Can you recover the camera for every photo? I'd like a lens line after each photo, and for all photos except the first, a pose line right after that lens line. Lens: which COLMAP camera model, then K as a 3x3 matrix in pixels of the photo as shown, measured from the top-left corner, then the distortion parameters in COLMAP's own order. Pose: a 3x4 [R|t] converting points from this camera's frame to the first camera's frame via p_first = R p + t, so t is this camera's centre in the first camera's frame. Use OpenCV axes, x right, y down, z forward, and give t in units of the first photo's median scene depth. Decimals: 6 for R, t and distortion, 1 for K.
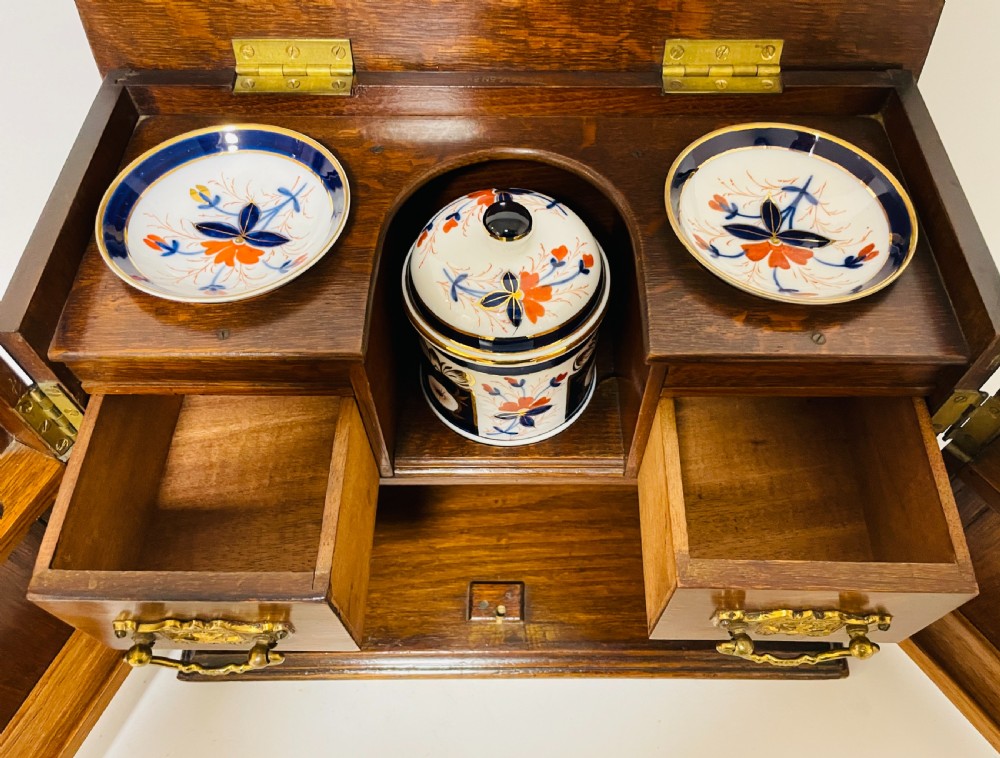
lens RADIAL K [[793.0, 0, 513.4], [0, 793.0, 396.3], [0, 0, 1]] dist [0.039916, -0.059101]
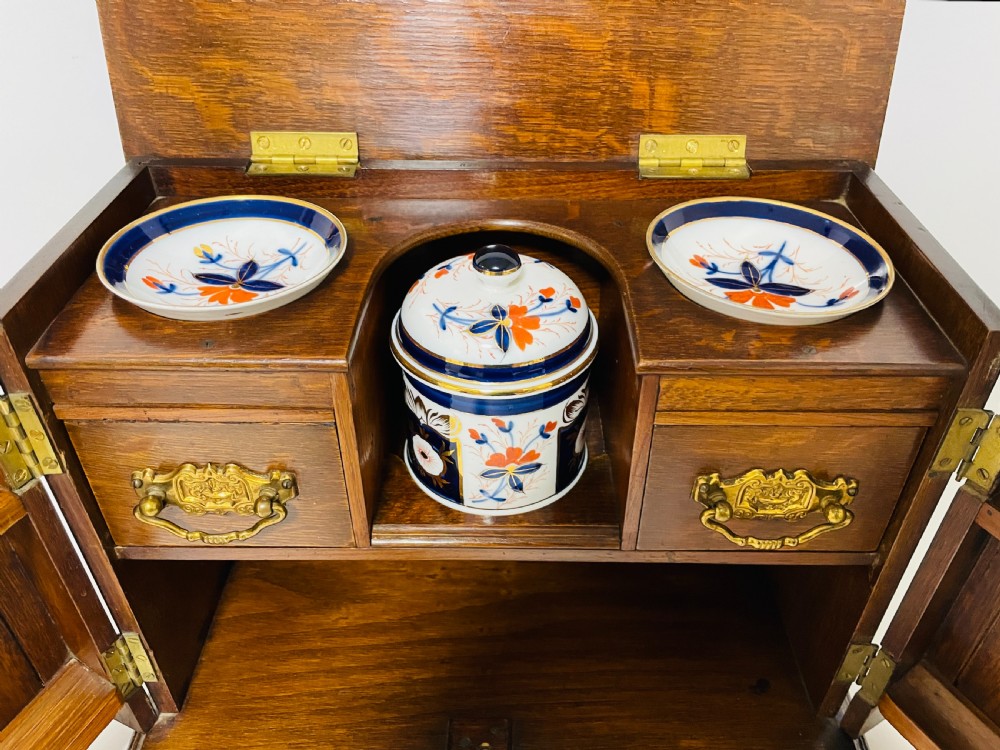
lens RADIAL K [[793.9, 0, 505.0], [0, 793.9, 374.4], [0, 0, 1]] dist [0.037626, -0.039405]
pose [[0.999977, 0.006746, 0.000137, 0.004315], [-0.006291, 0.939513, -0.342457, 0.263042], [-0.002439, 0.342448, 0.939534, 0.072724]]
